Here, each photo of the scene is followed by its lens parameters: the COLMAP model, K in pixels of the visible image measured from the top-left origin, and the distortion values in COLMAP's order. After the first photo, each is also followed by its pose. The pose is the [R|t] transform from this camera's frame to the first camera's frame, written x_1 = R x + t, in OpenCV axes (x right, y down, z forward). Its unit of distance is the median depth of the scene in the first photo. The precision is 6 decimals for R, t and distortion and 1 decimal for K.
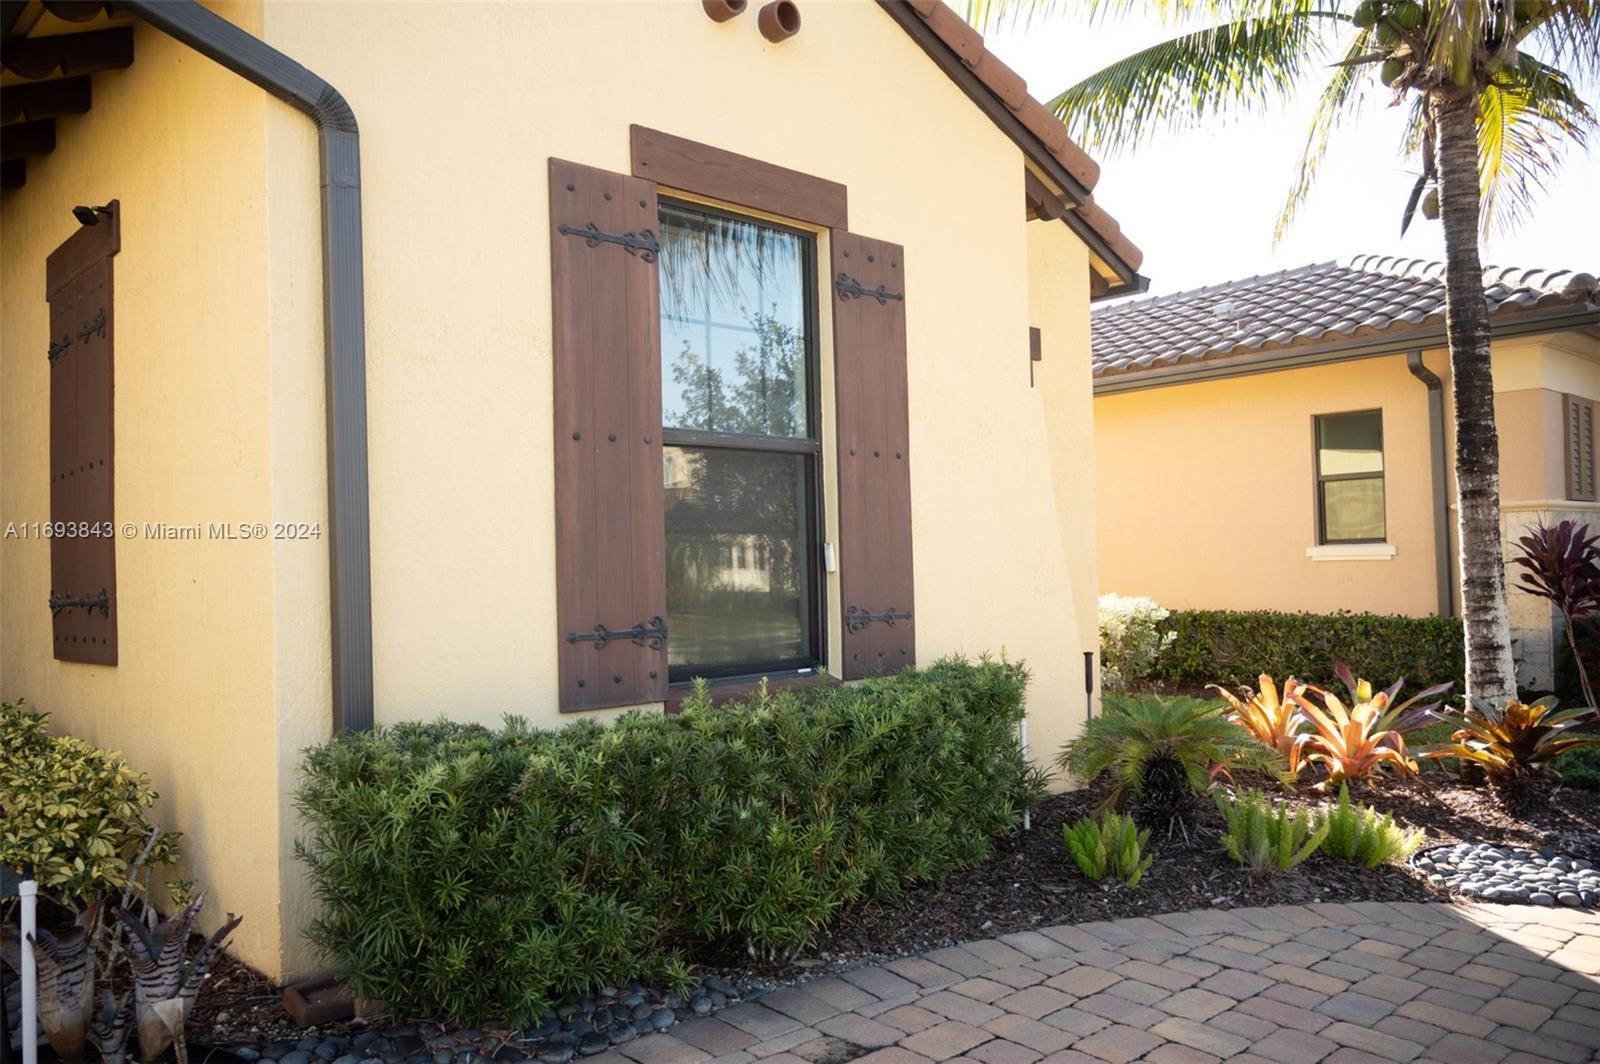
lens RADIAL K [[1207.4, 0, 815.2], [0, 1207.4, 518.9], [0, 0, 1]] dist [0.022196, -0.038246]
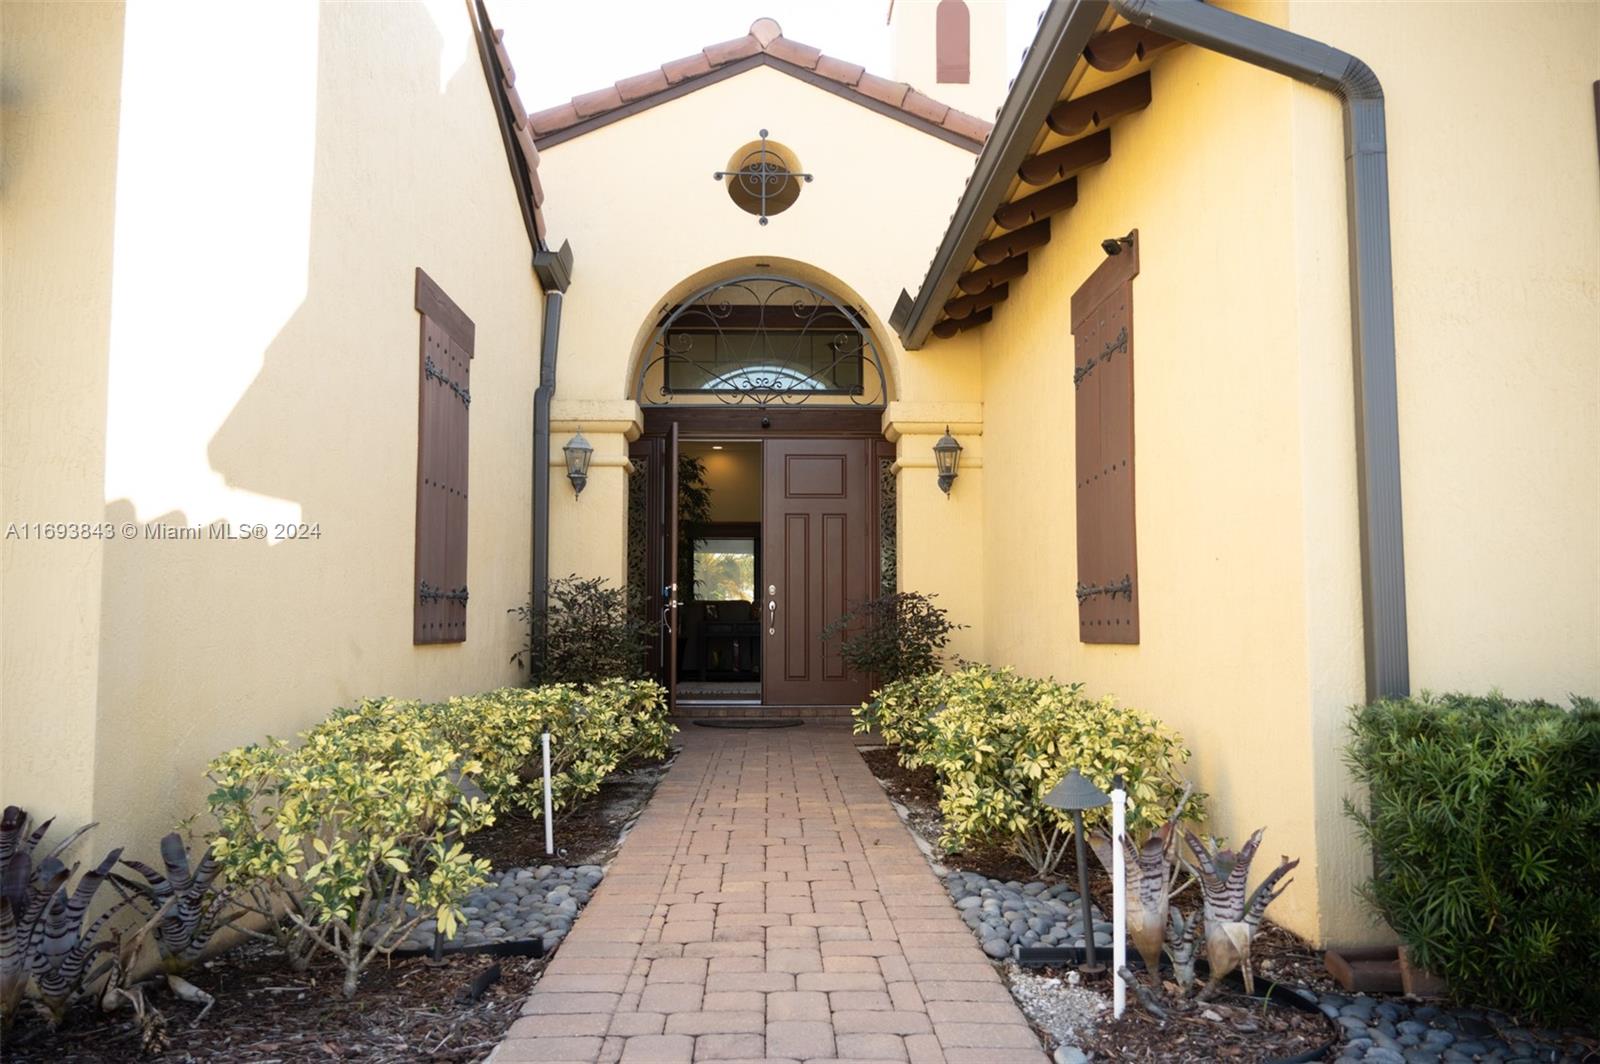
lens RADIAL K [[1207.4, 0, 791.6], [0, 1207.4, 536.2], [0, 0, 1]] dist [0.022196, -0.038246]
pose [[0.740110, -0.021457, -0.672144, -0.076199], [-0.002031, 0.999415, -0.034141, 0.072199], [0.672483, 0.026633, 0.739633, -0.045685]]
